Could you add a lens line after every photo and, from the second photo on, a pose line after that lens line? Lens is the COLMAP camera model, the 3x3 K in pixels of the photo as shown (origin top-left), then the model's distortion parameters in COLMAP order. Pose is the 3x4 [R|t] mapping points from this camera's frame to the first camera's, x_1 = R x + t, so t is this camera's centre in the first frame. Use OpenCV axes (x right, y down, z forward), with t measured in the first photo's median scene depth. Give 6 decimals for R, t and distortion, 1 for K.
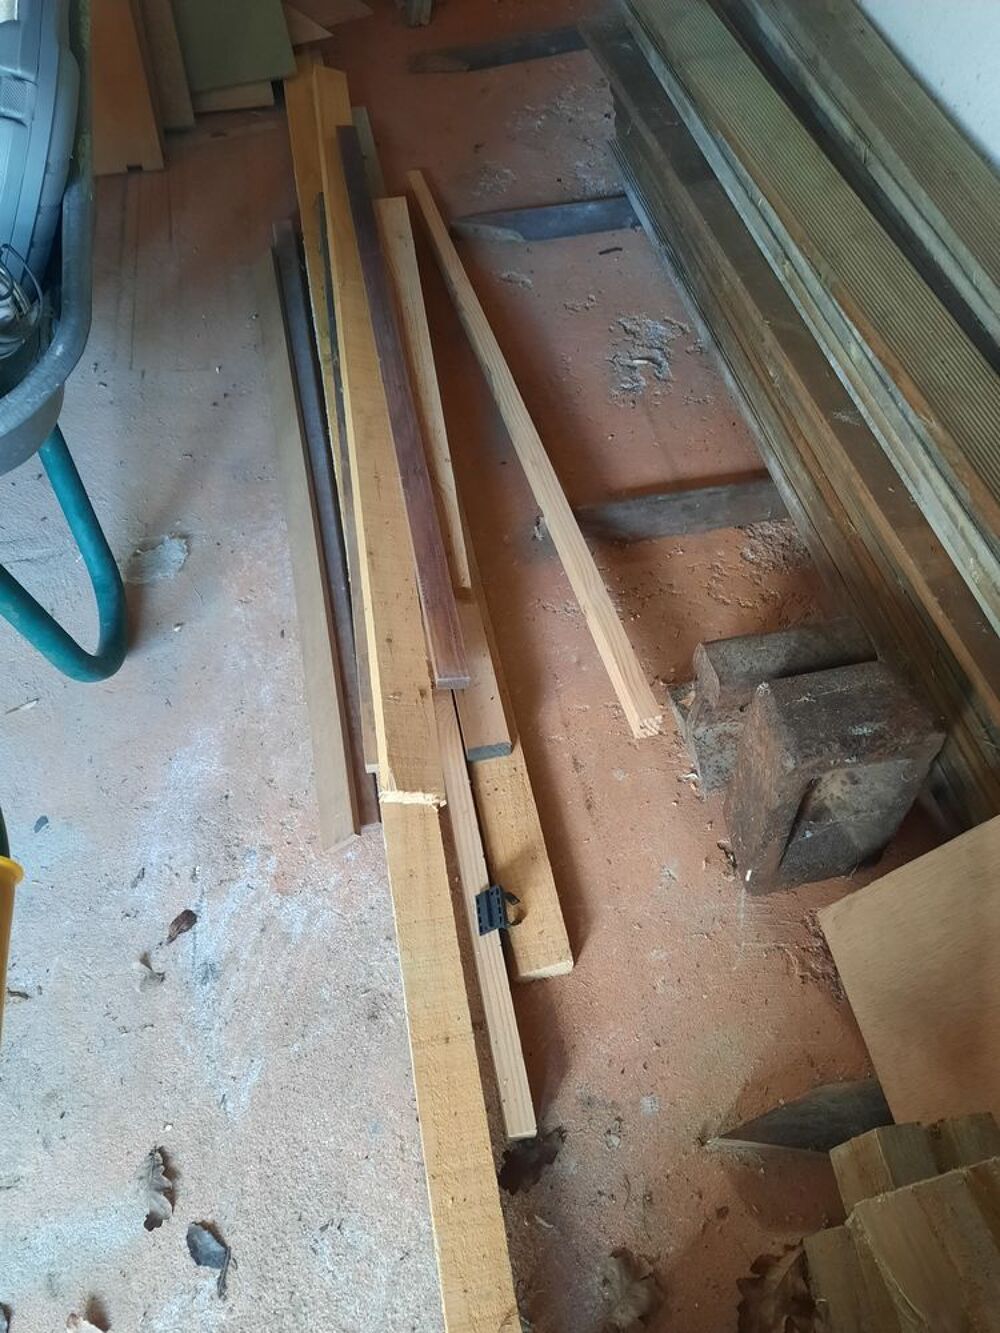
lens RADIAL K [[982.7, 0, 500.0], [0, 982.7, 666.5], [0, 0, 1]] dist [0.024141, -0.006983]
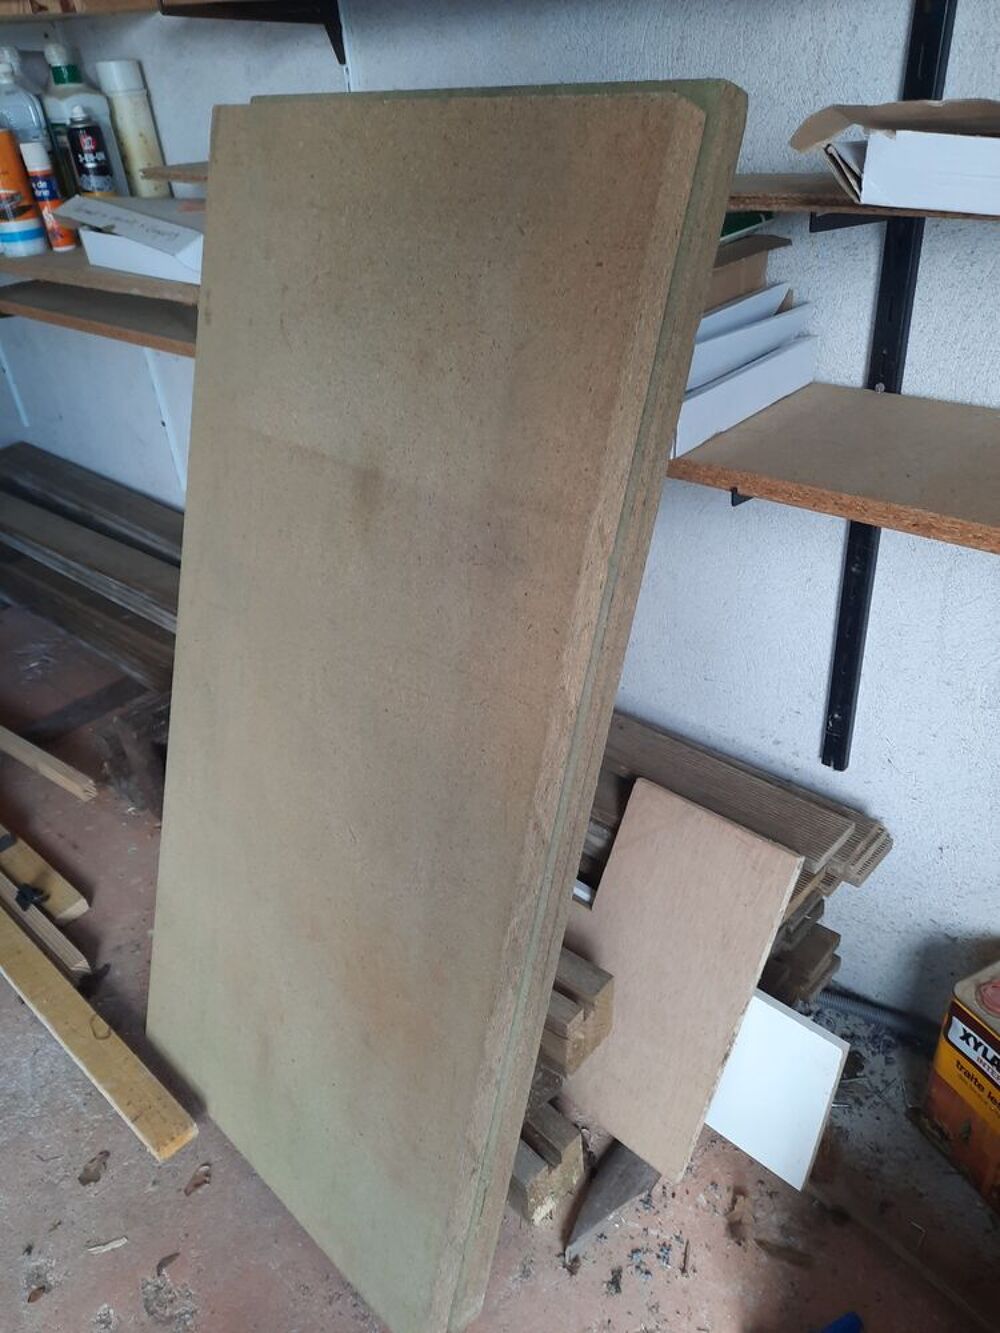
lens RADIAL K [[982.7, 0, 500.0], [0, 982.7, 666.5], [0, 0, 1]] dist [0.024141, -0.006983]
pose [[0.801756, -0.384956, 0.457162, 0.018518], [0.536088, 0.801362, -0.265384, 0.746213], [-0.264191, 0.457852, 0.848867, -0.798525]]
